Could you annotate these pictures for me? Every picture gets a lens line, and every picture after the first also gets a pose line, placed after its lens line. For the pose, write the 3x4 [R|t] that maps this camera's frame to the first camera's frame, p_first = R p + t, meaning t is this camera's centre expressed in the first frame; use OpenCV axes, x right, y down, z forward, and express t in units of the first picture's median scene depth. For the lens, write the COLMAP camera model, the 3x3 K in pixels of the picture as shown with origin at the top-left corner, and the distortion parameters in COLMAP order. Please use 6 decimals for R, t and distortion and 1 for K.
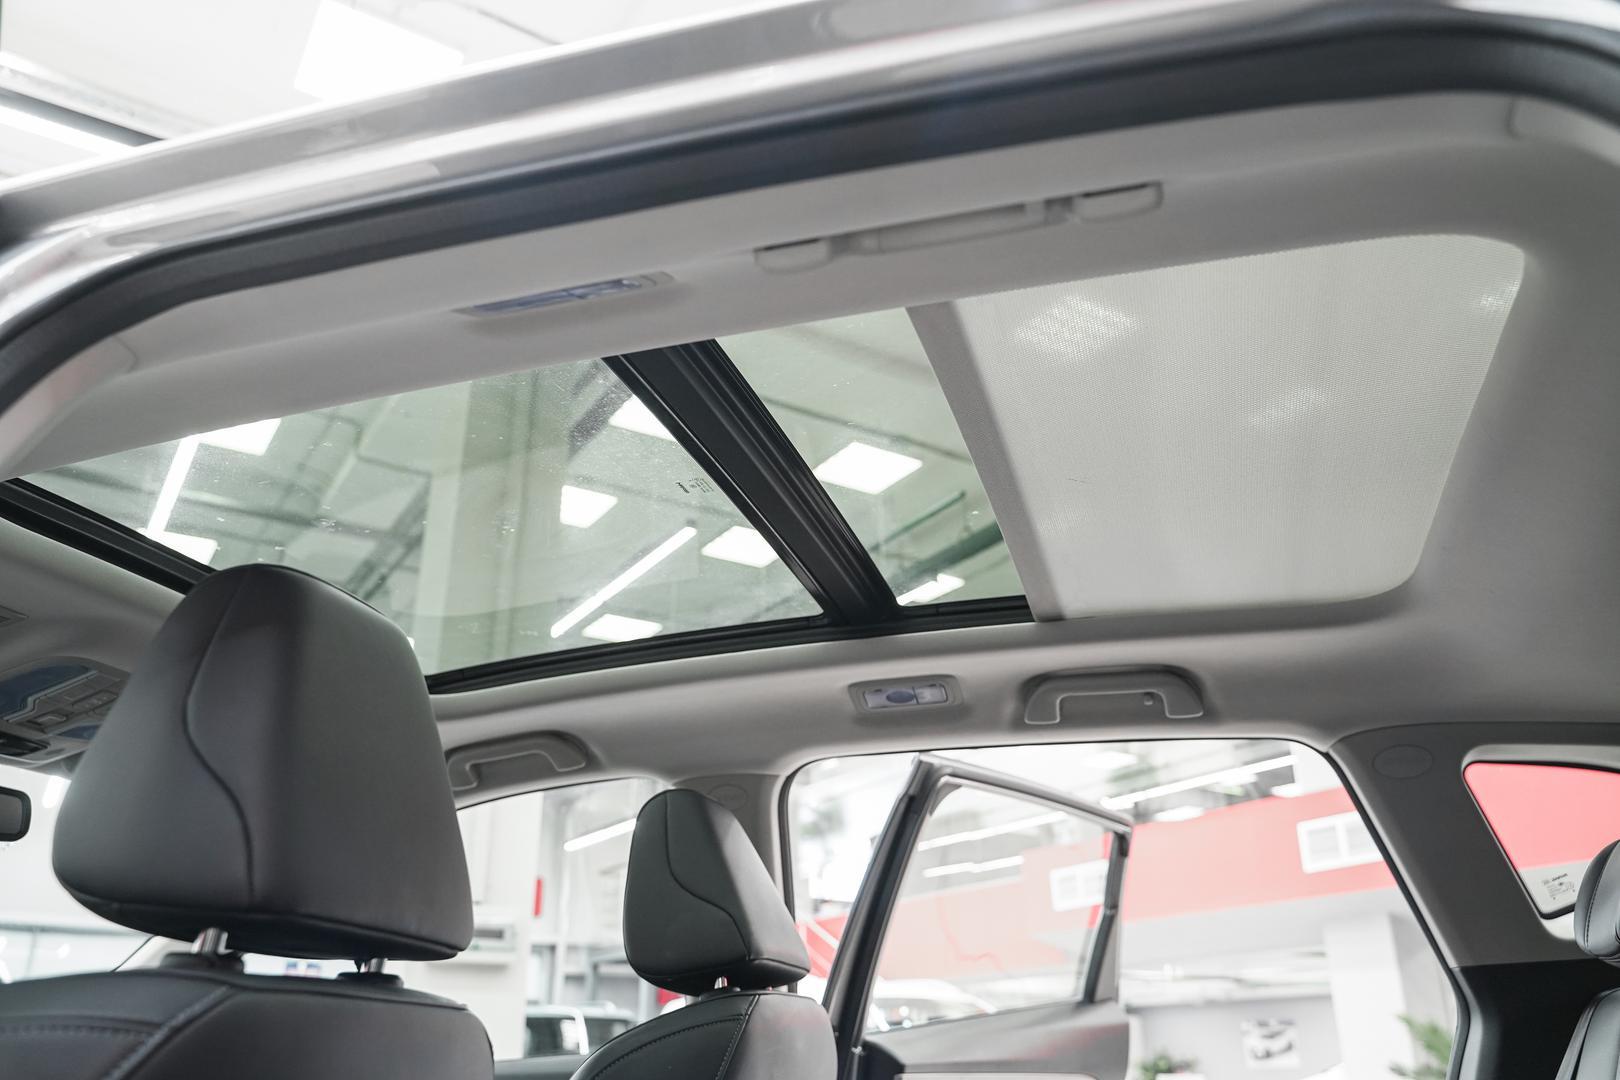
lens RADIAL K [[1274.2, 0, 810.0], [0, 1274.2, 540.0], [0, 0, 1]] dist [-0.013075, 0.006987]
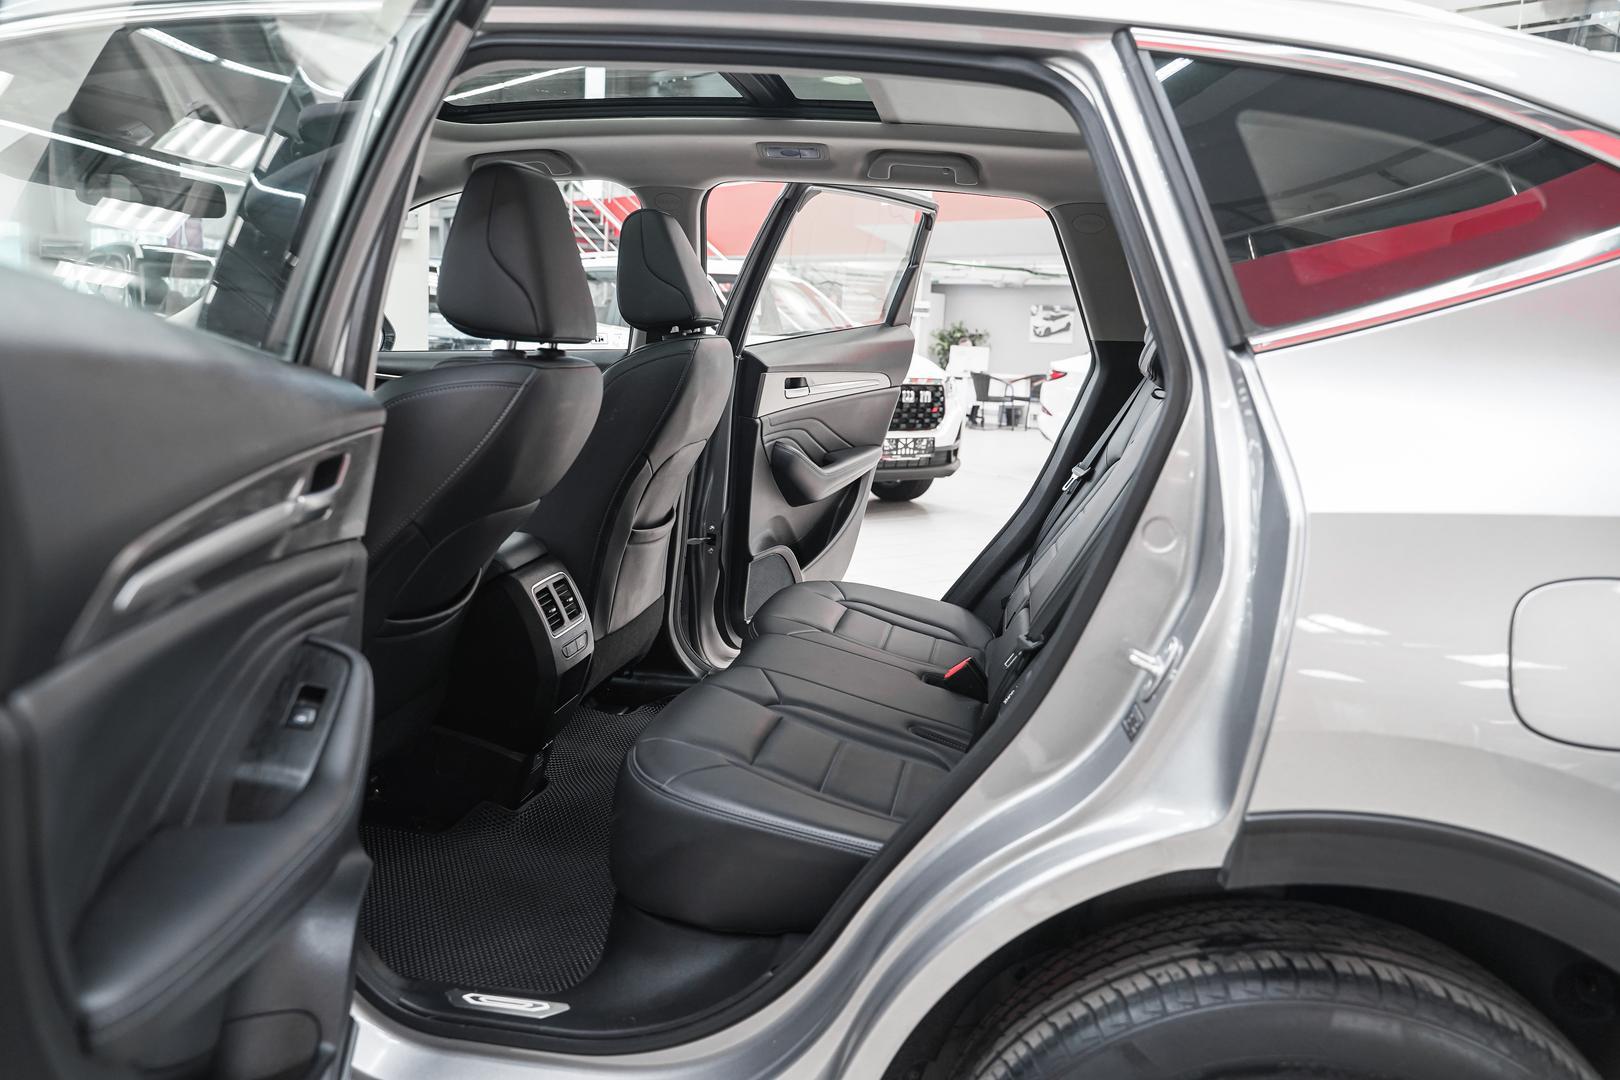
lens RADIAL K [[1274.2, 0, 810.0], [0, 1274.2, 540.0], [0, 0, 1]] dist [-0.013075, 0.006987]
pose [[0.989535, 0.033201, 0.140420, -0.095565], [-0.103407, 0.841893, 0.529644, -0.273074], [-0.100634, -0.538622, 0.836516, -0.488541]]
